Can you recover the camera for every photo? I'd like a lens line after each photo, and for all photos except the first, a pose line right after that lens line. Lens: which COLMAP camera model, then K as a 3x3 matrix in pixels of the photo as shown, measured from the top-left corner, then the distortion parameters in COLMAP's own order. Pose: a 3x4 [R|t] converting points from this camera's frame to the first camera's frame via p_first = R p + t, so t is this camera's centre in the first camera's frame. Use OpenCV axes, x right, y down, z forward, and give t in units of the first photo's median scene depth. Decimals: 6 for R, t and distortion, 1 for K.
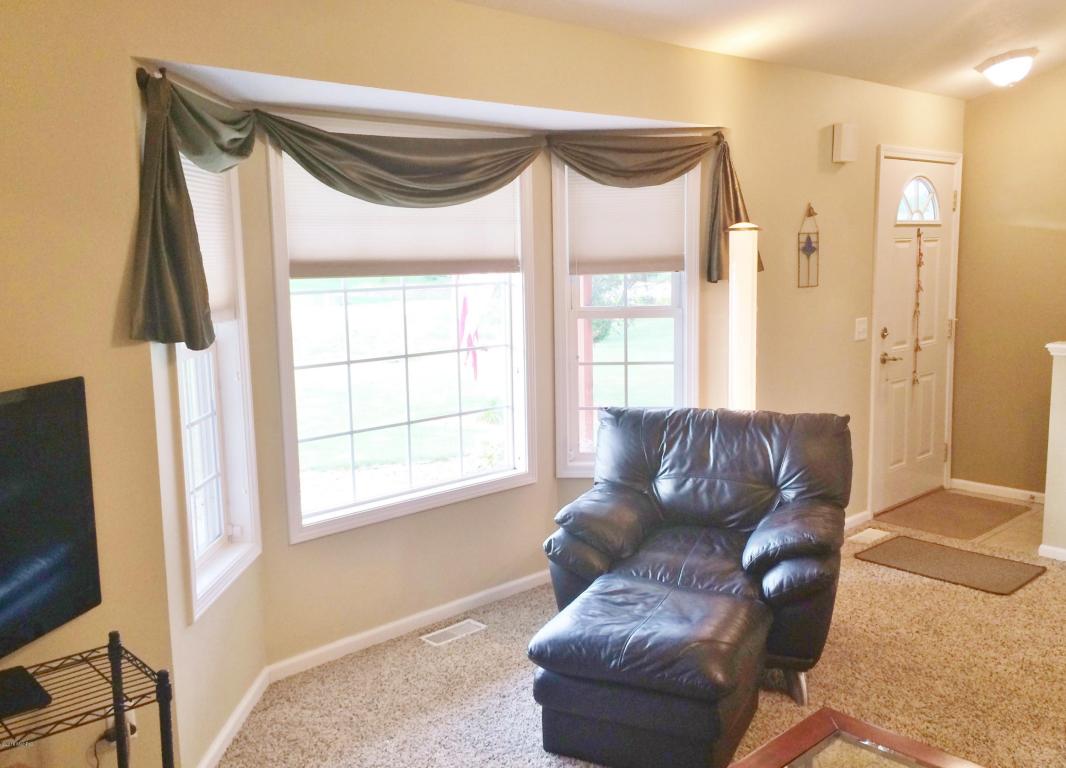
lens RADIAL K [[929.7, 0, 533.1], [0, 929.7, 384.6], [0, 0, 1]] dist [0.002960, -0.000102]
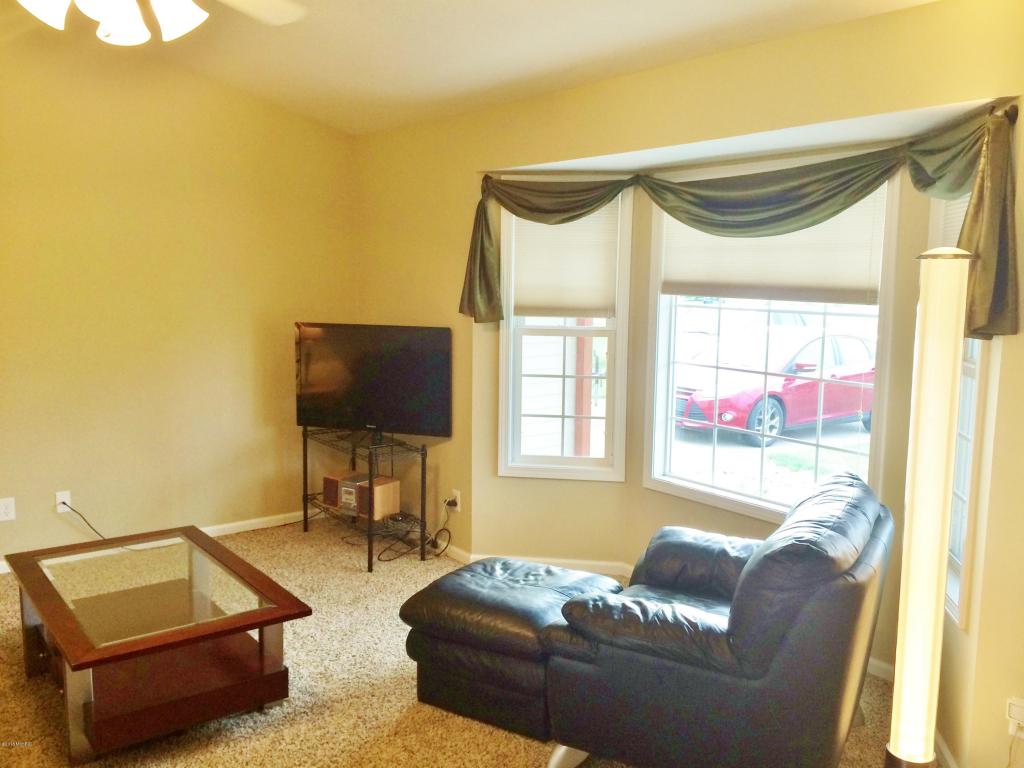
lens RADIAL K [[893.5, 0, 516.5], [0, 893.5, 378.1], [0, 0, 1]] dist [0.110637, -0.149191]
pose [[-0.101590, 0.137036, -0.985343, 1.026231], [-0.160116, 0.975302, 0.152147, -0.153342], [0.981857, 0.173225, -0.077139, 0.887018]]
